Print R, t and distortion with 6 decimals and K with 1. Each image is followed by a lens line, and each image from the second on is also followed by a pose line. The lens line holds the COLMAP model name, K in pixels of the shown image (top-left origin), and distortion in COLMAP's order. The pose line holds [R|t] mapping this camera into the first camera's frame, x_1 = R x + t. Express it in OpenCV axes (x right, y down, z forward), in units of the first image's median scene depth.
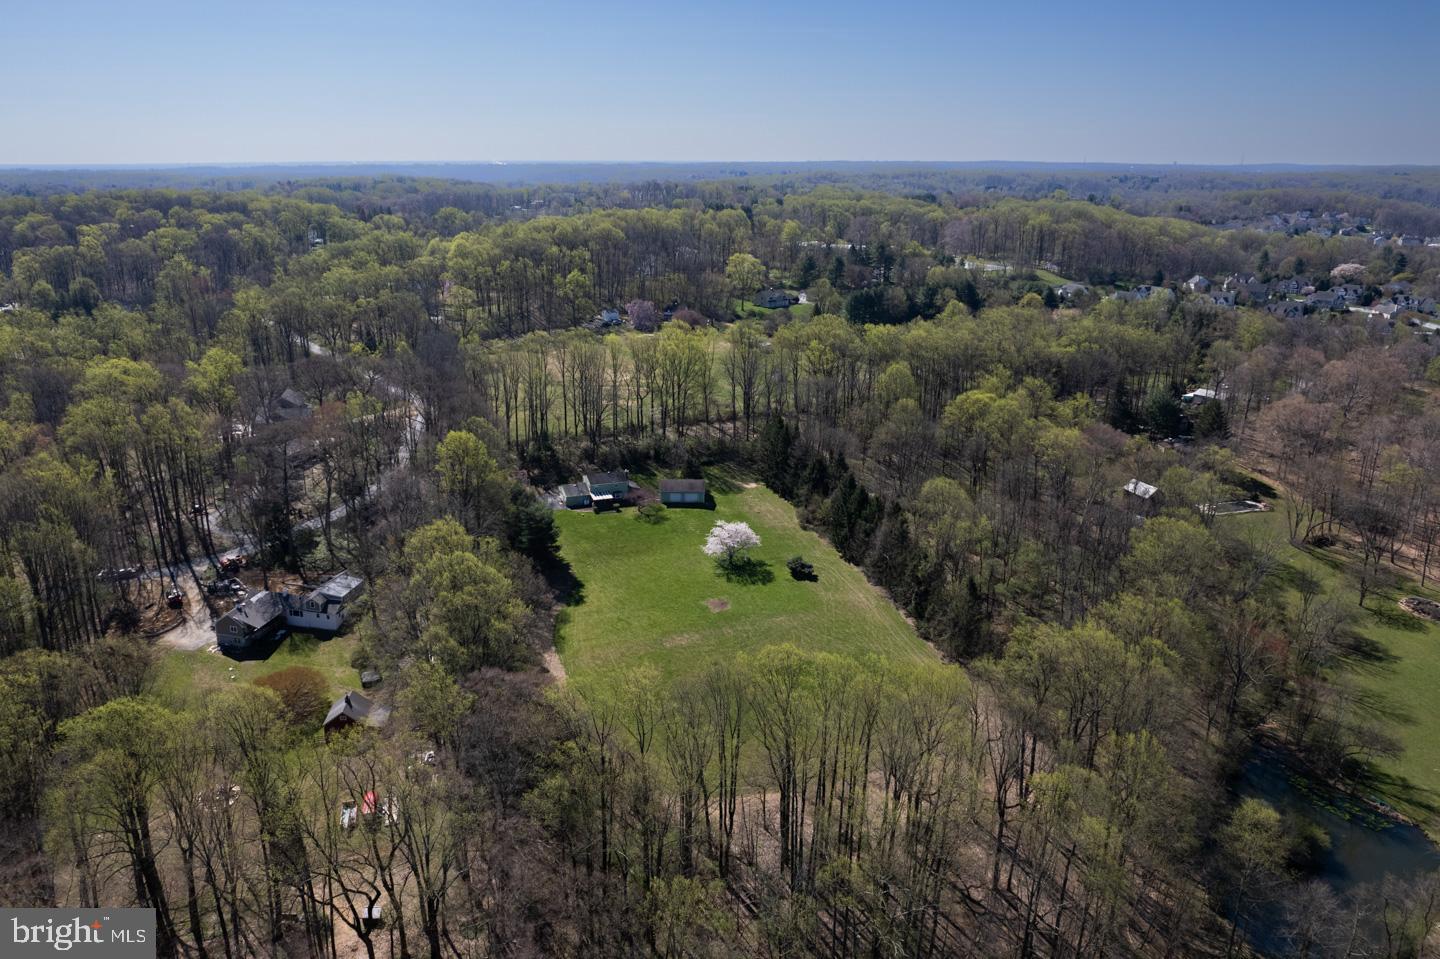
lens RADIAL K [[942.3, 0, 711.5], [0, 942.3, 461.3], [0, 0, 1]] dist [-0.072334, 0.074444]
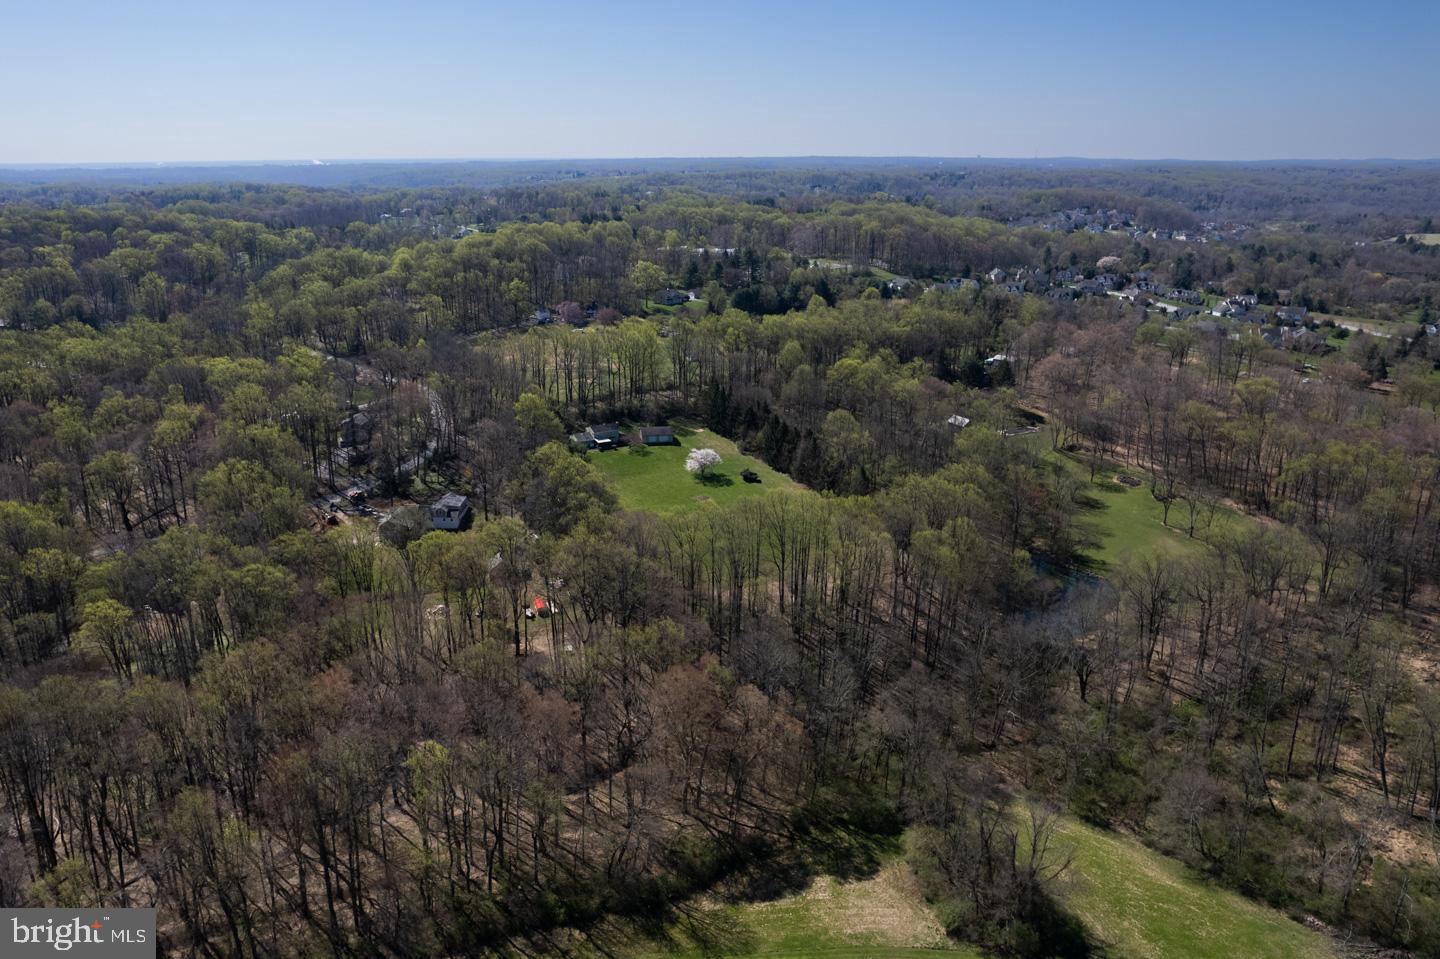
lens RADIAL K [[902.5, 0, 712.8], [0, 902.5, 475.0], [0, 0, 1]] dist [-0.049508, 0.027882]
pose [[0.985298, -0.057429, 0.160900, -0.168808], [0.053265, 0.998127, 0.030076, 0.055210], [-0.162326, -0.021064, 0.986512, -0.368811]]
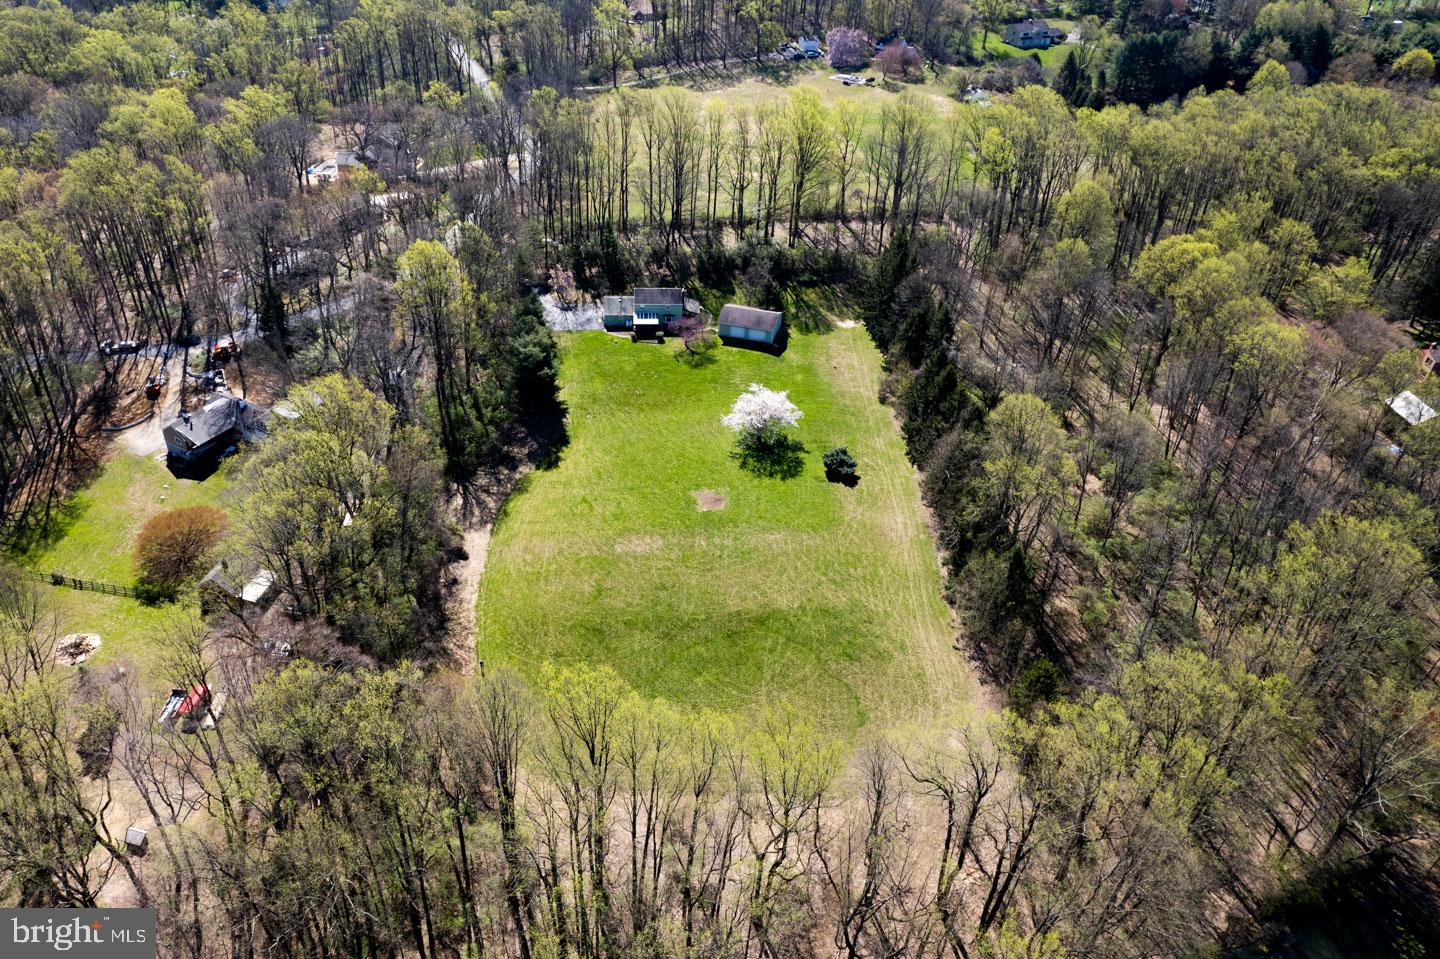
lens RADIAL K [[1001.5, 0, 707.2], [0, 1001.5, 479.4], [0, 0, 1]] dist [-0.045547, 0.005319]
pose [[0.951571, 0.182651, -0.247288, 0.166387], [-0.102919, 0.947225, 0.303599, -0.095870], [0.289690, -0.263445, 0.920150, 0.175506]]
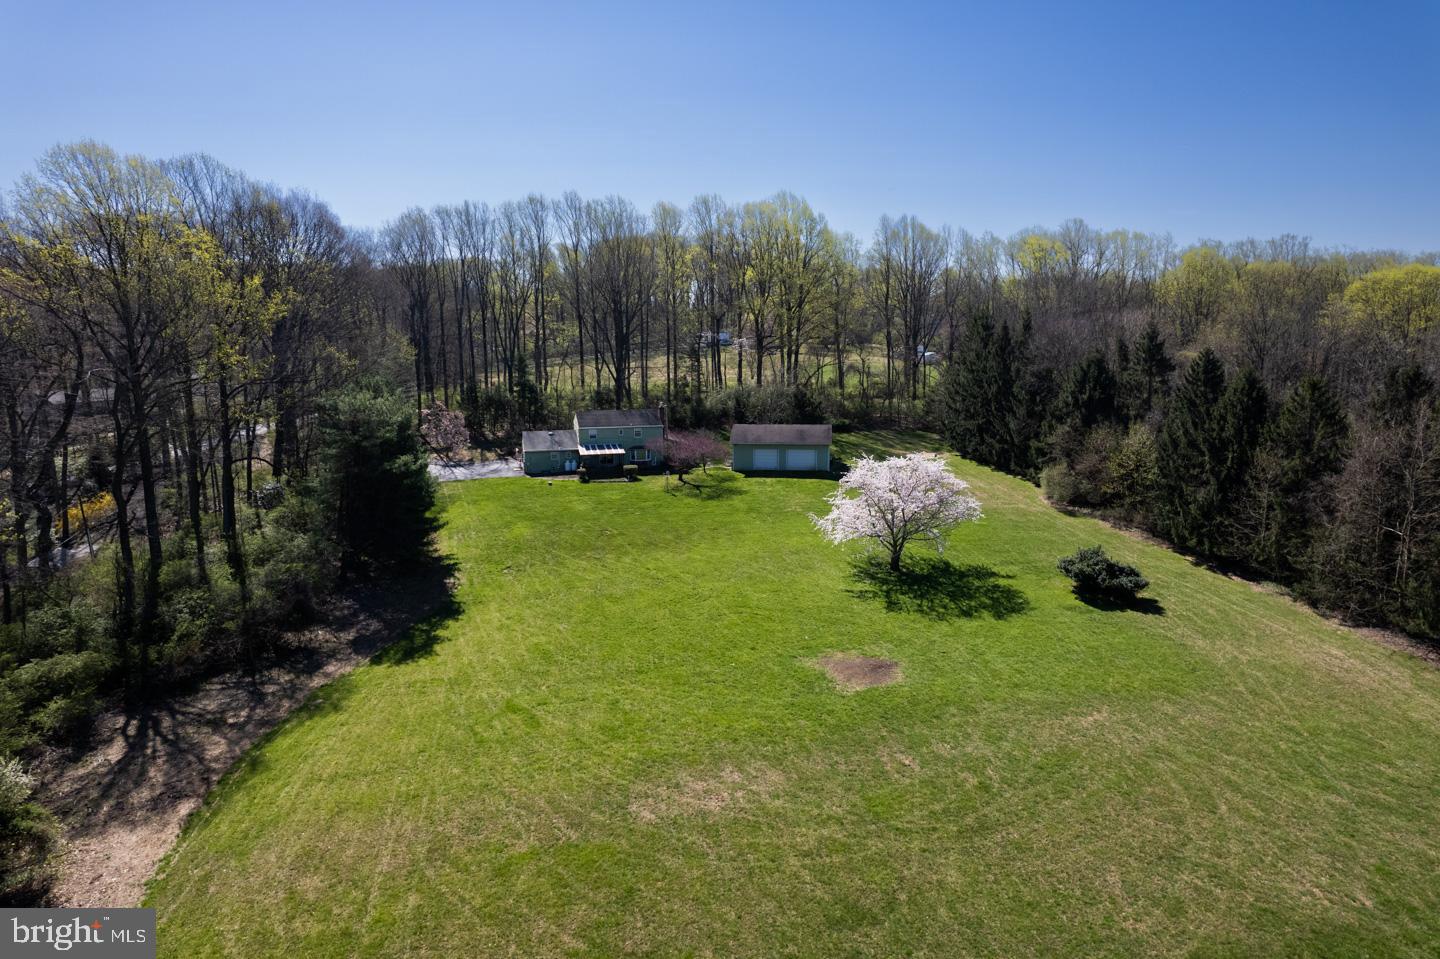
lens RADIAL K [[899.2, 0, 752.1], [0, 899.2, 495.2], [0, 0, 1]] dist [-0.050504, 0.027299]
pose [[0.993550, -0.004137, -0.113318, 0.004385], [-0.008736, 0.993572, -0.112865, 0.102501], [0.113056, 0.113127, 0.987127, 0.560656]]
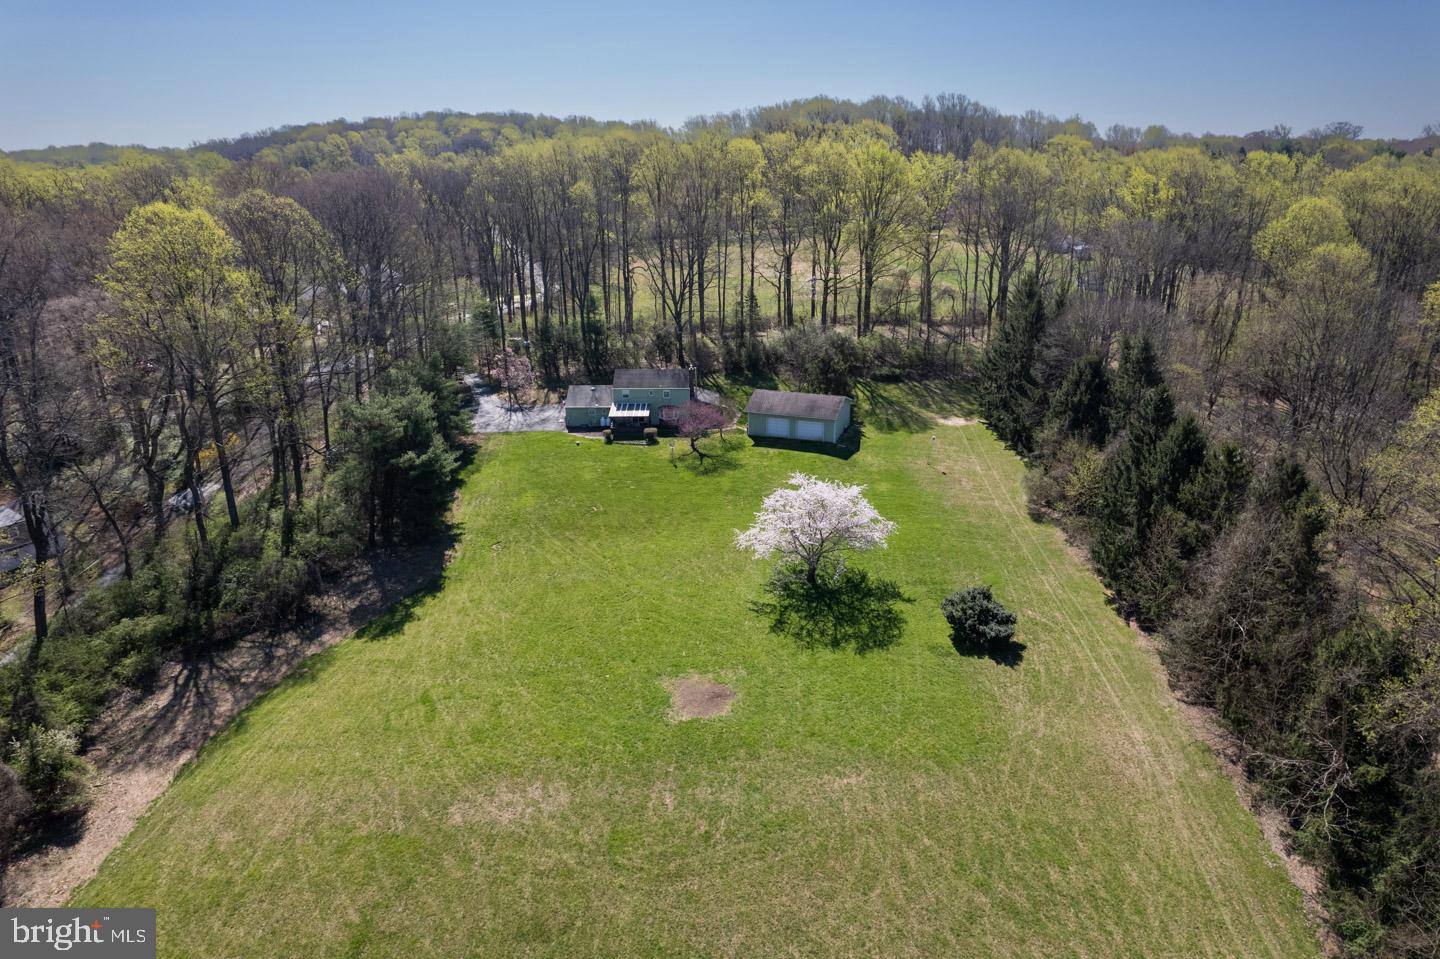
lens RADIAL K [[899.2, 0, 752.1], [0, 899.2, 495.2], [0, 0, 1]] dist [-0.050504, 0.027299]
pose [[0.942231, 0.101599, -0.319183, 0.099624], [-0.081741, 0.993824, 0.075043, 0.038814], [0.324836, -0.044617, 0.944717, 0.541858]]
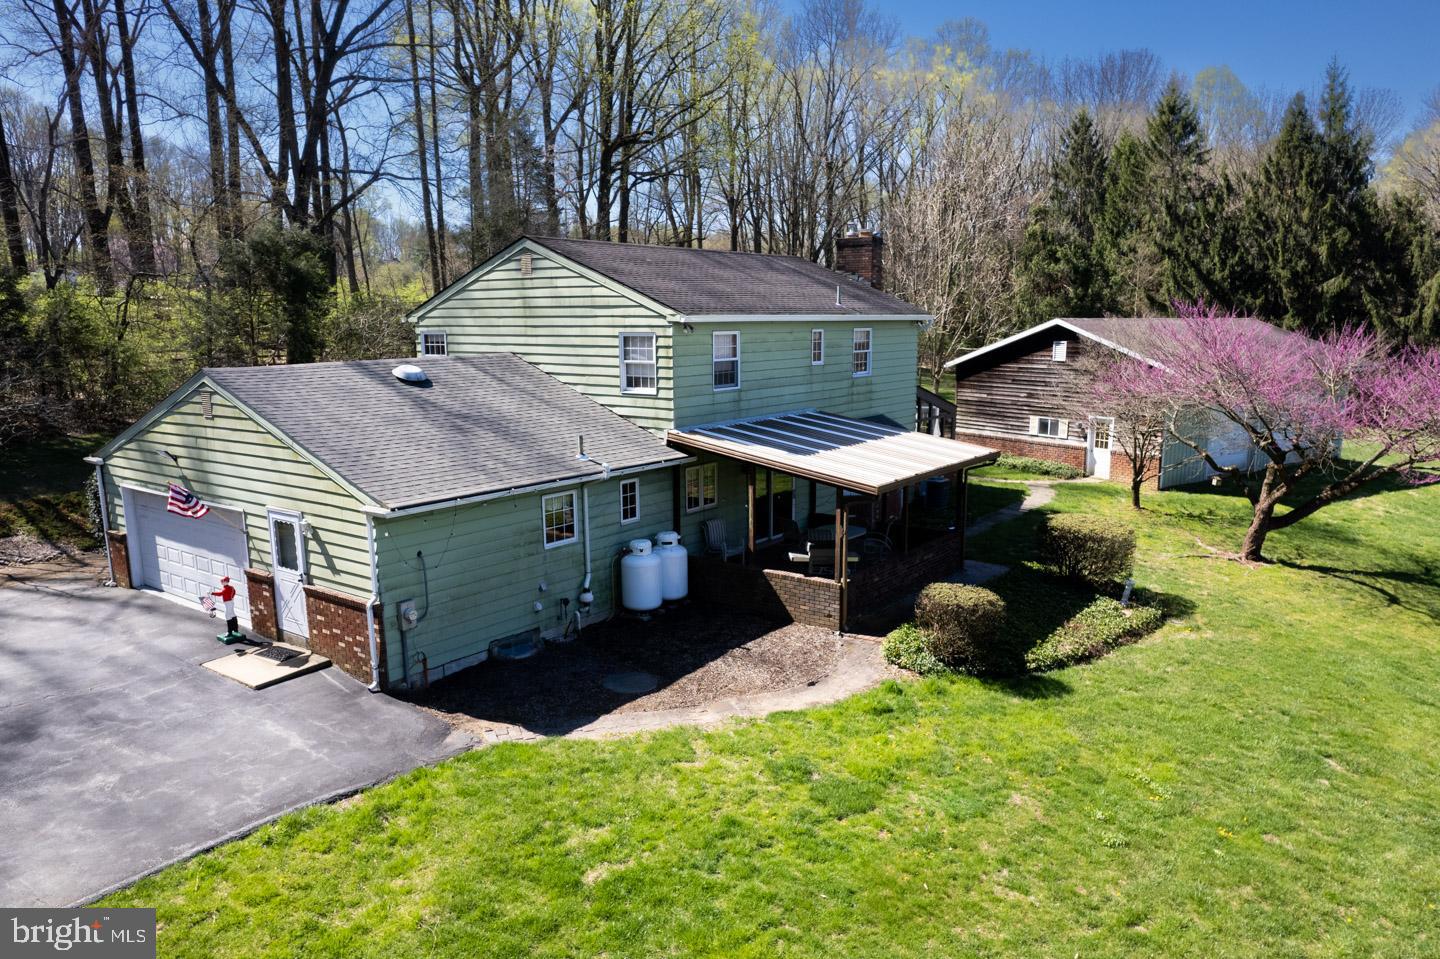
lens RADIAL K [[1001.5, 0, 707.2], [0, 1001.5, 479.4], [0, 0, 1]] dist [-0.045547, 0.005319]
pose [[0.848472, -0.111443, 0.517374, -0.160146], [0.174954, 0.981681, -0.075462, 0.041524], [-0.499486, 0.154544, 0.852426, 0.902616]]
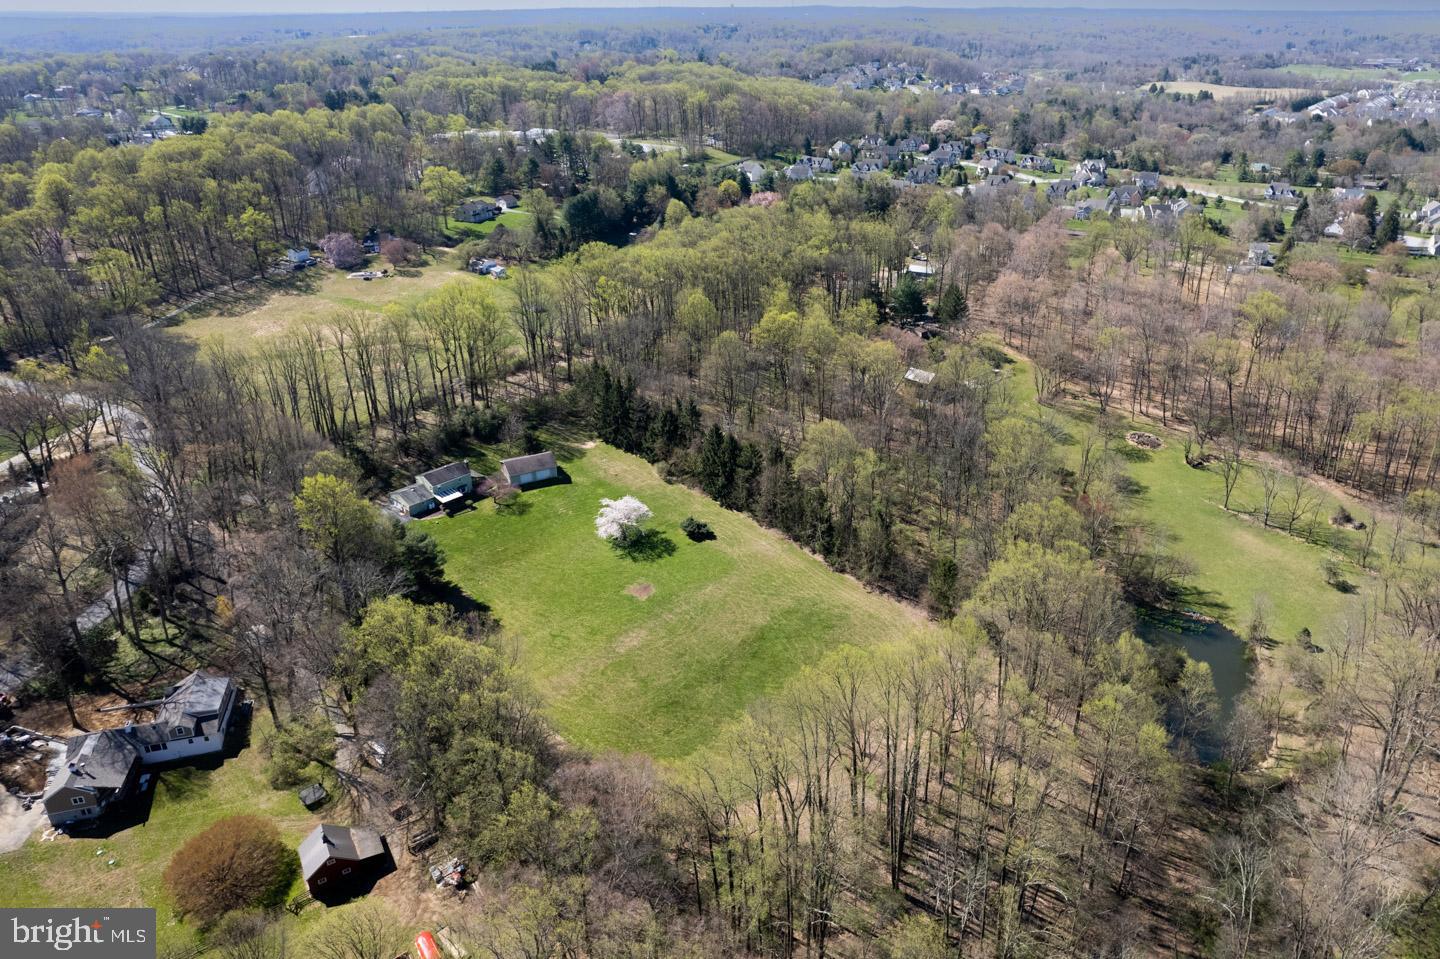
lens RADIAL K [[927.4, 0, 798.3], [0, 927.4, 439.1], [0, 0, 1]] dist [-0.070765, 0.050326]
pose [[0.880321, -0.201274, 0.429562, -0.182005], [0.146195, 0.976561, 0.157971, -0.102325], [-0.451289, -0.076266, 0.889113, 0.064212]]
